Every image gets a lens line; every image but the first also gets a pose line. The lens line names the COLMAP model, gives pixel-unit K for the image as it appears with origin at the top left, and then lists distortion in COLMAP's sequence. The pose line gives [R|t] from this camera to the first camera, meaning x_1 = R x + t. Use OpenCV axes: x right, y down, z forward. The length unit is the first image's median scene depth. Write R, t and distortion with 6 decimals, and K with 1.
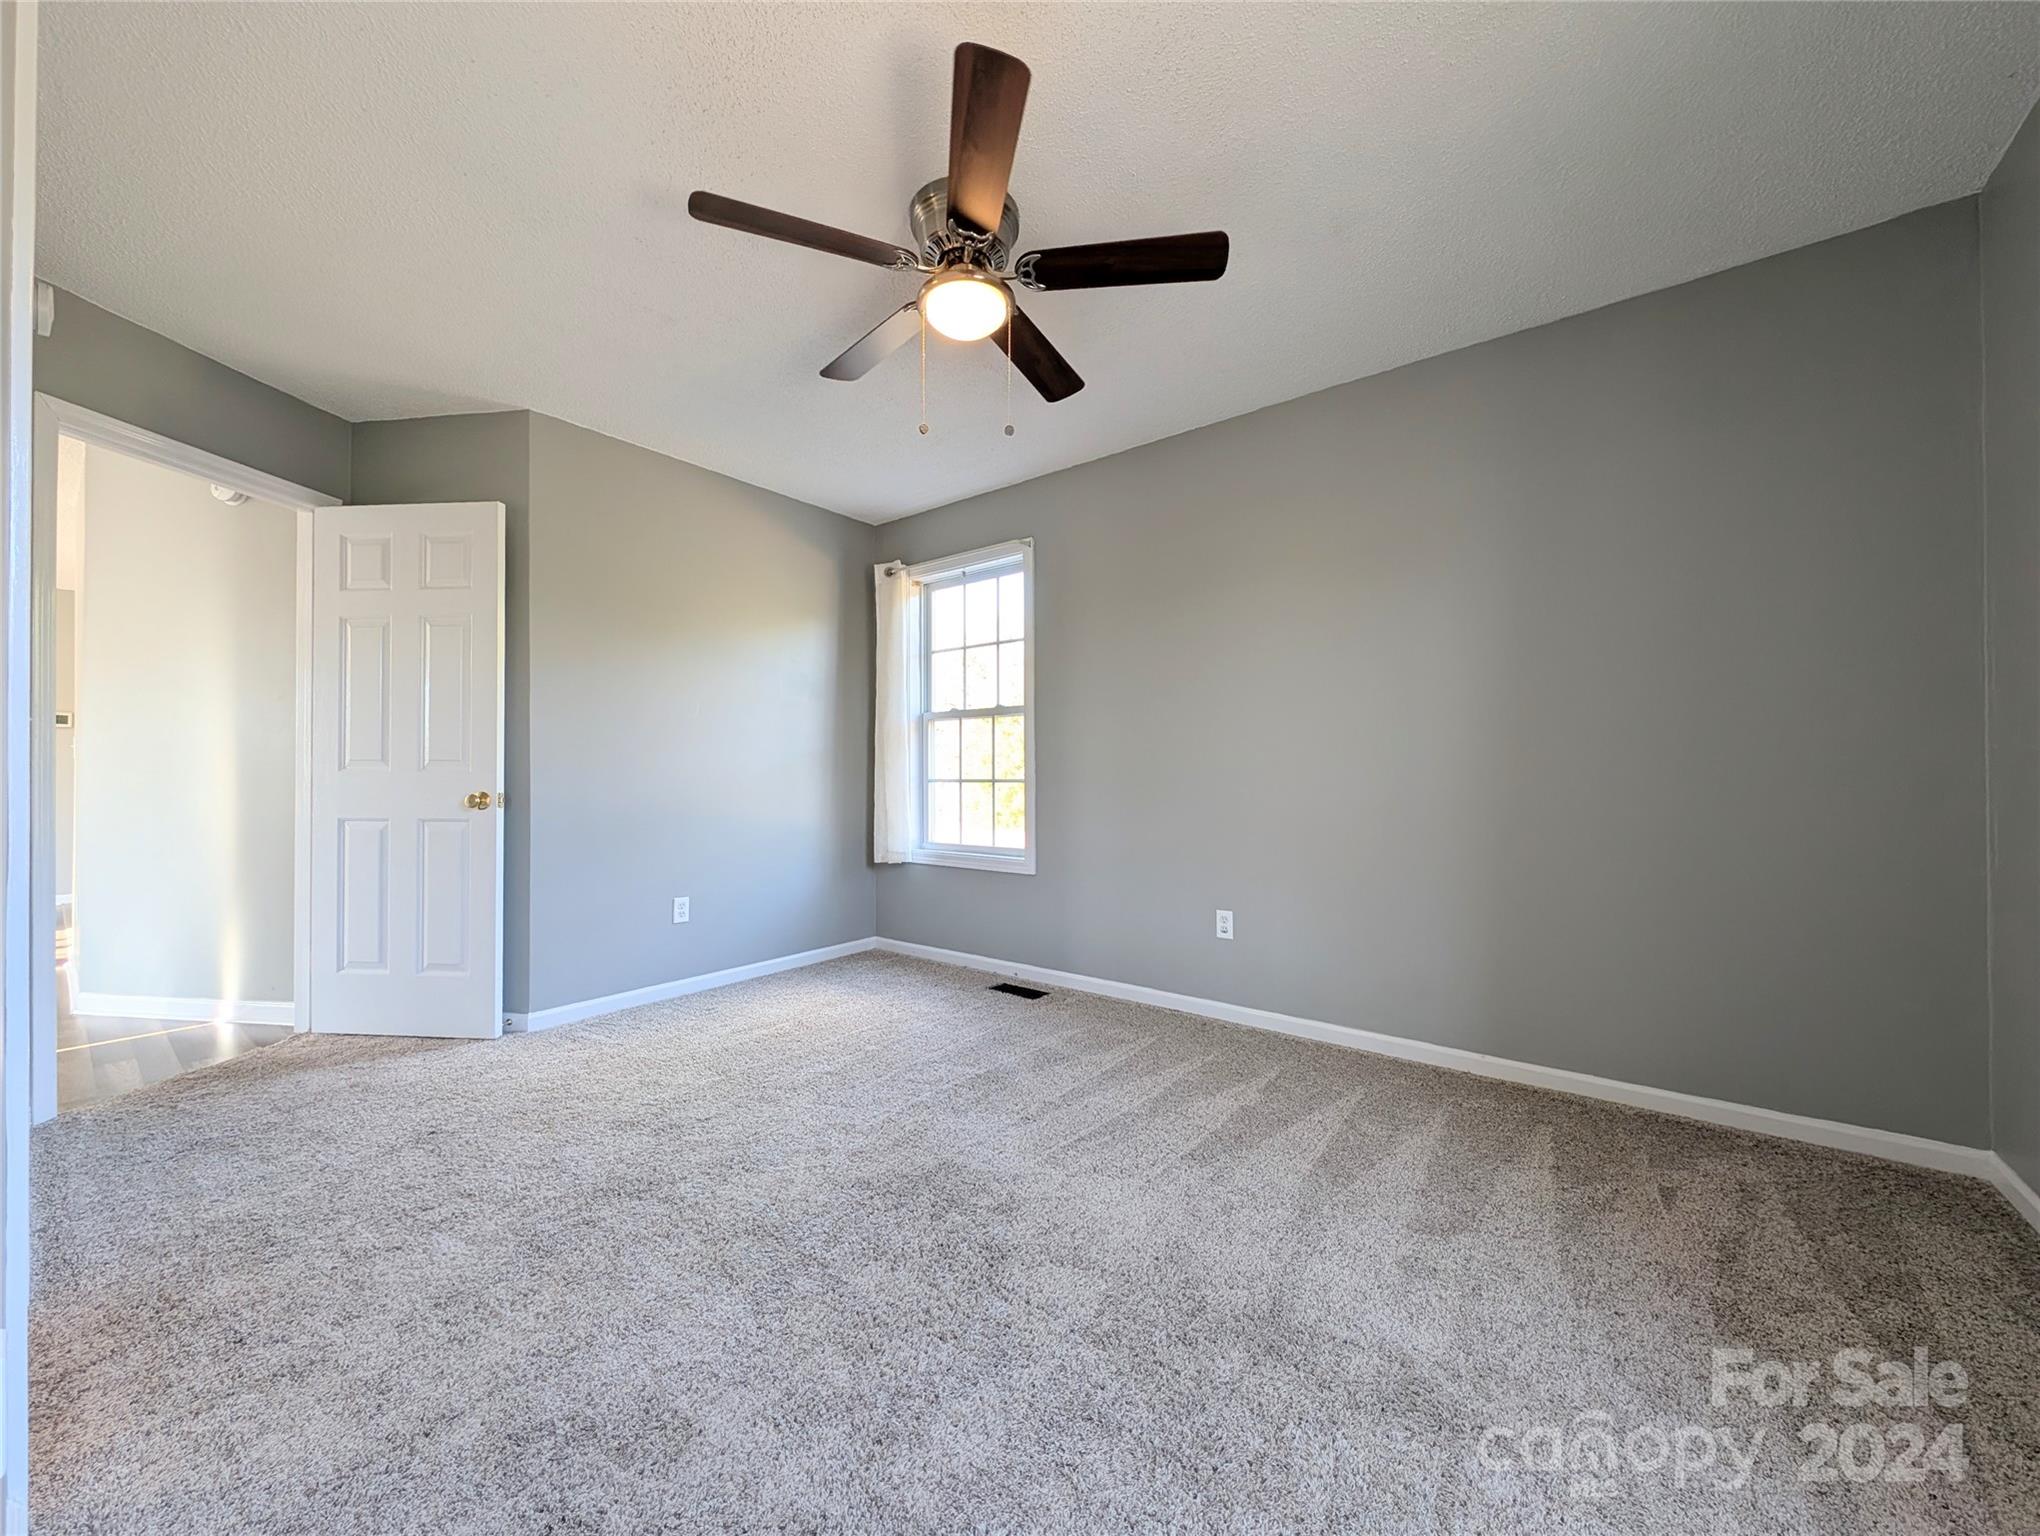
lens RADIAL K [[762.6, 0, 1022.5], [0, 762.6, 769.4], [0, 0, 1]] dist [0.001398, -0.001166]
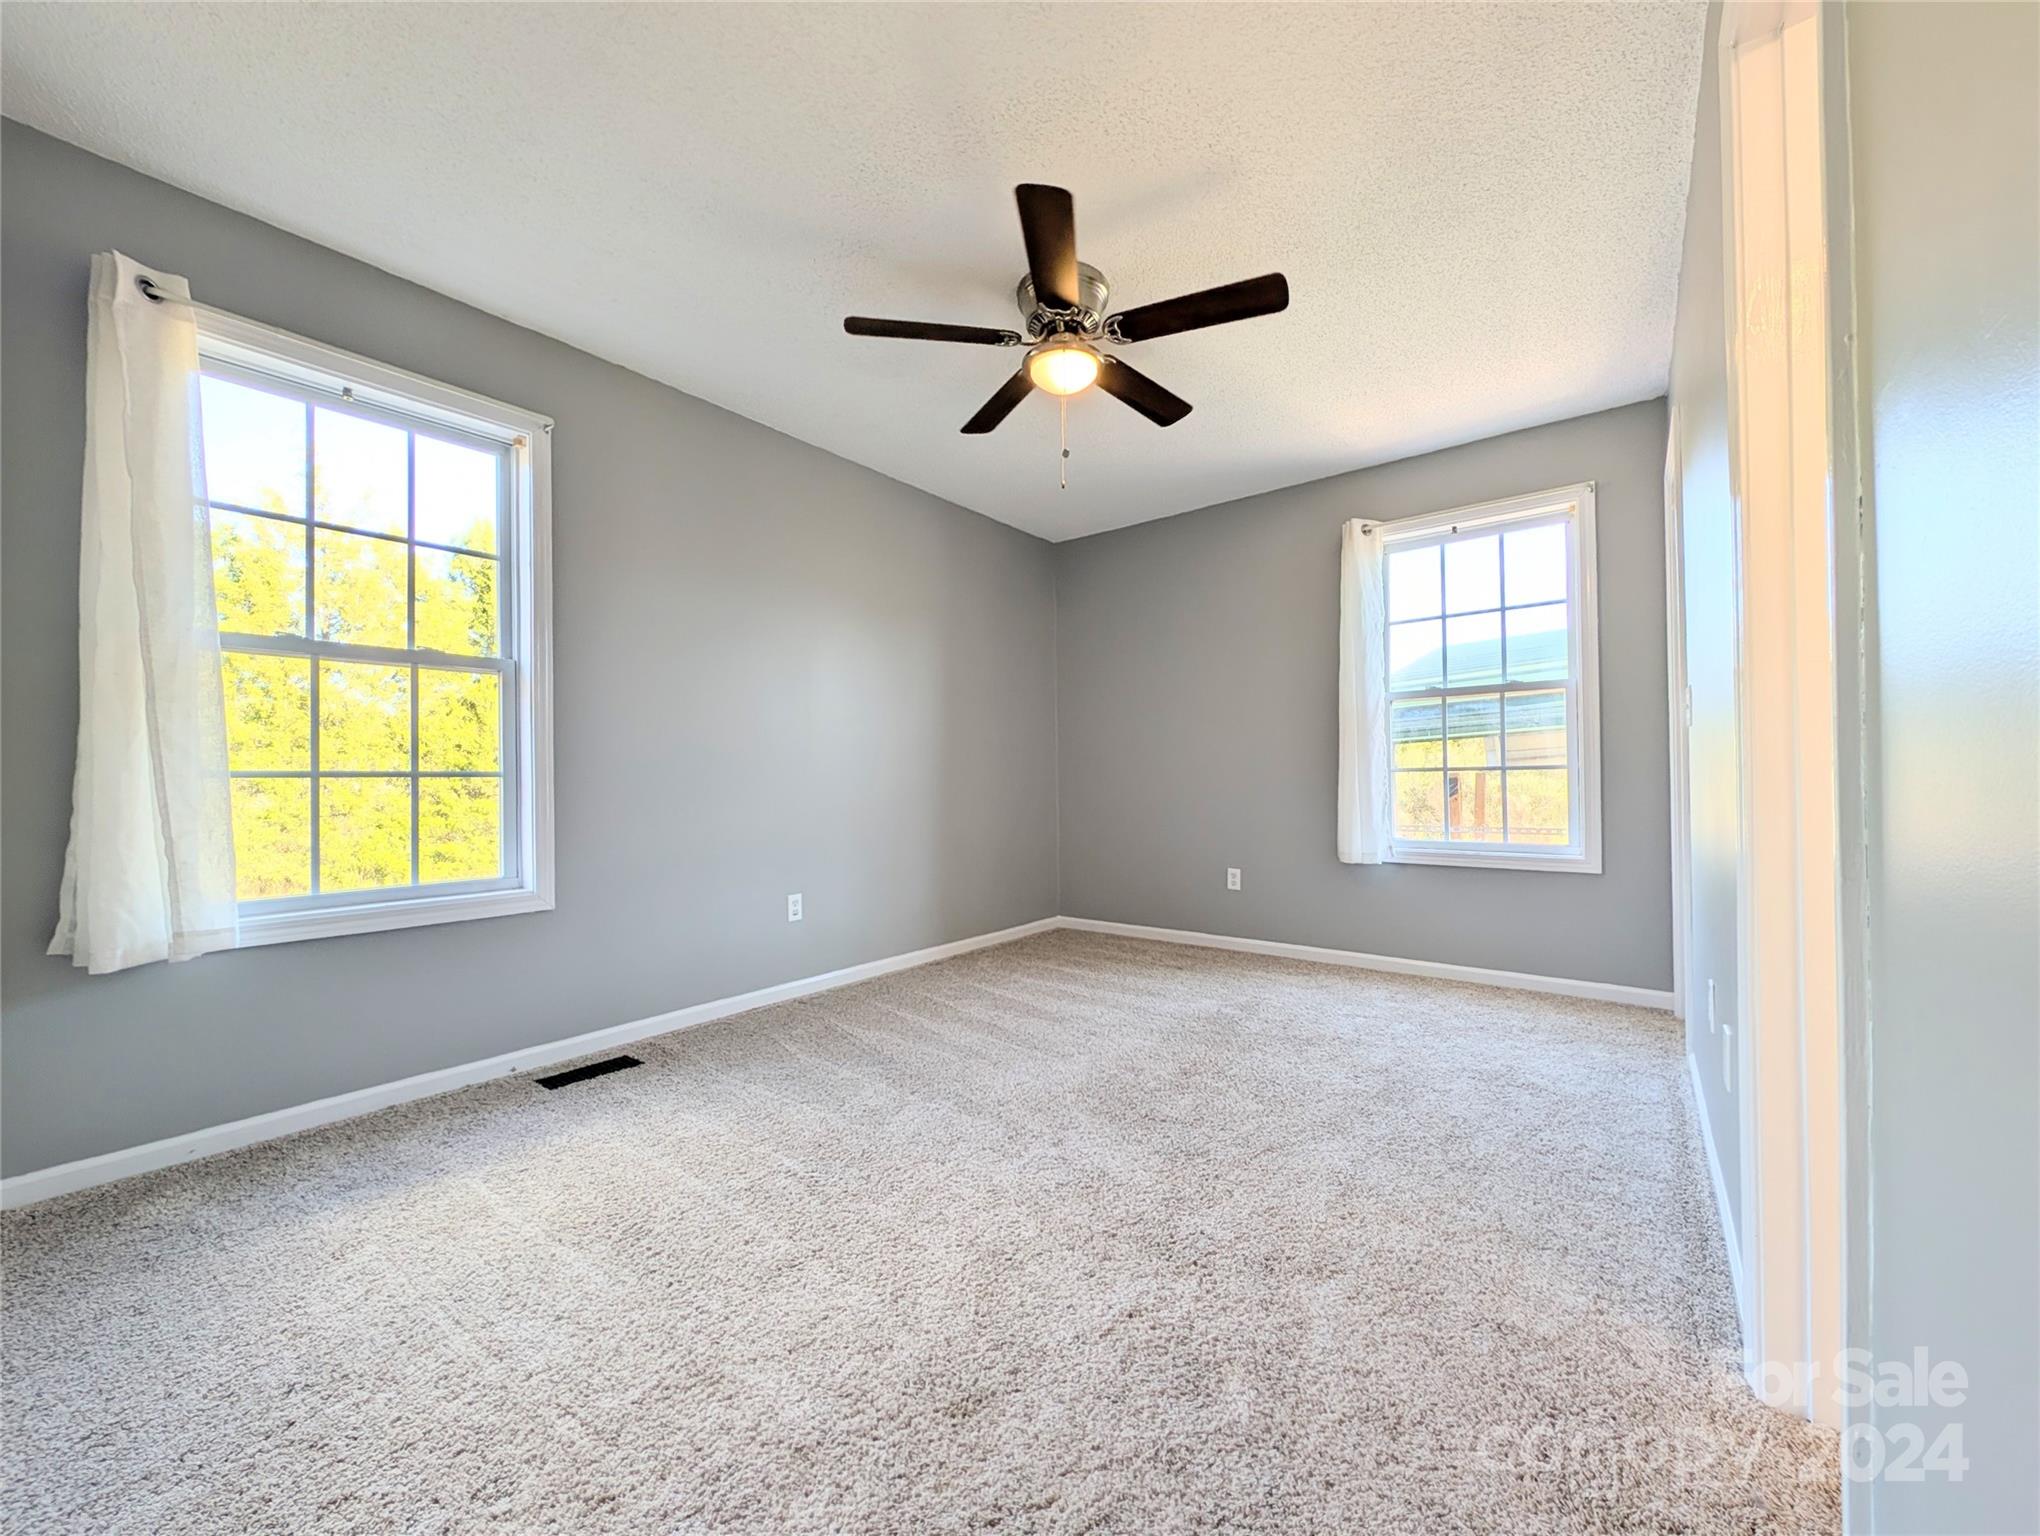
lens RADIAL K [[762.6, 0, 1026.5], [0, 762.6, 779.7], [0, 0, 1]] dist [0.001398, -0.001166]
pose [[0.012674, 0.003069, 0.999915, -0.667273], [0.010274, 0.999942, -0.003199, 0.027775], [-0.999867, 0.010314, 0.012641, 0.560722]]
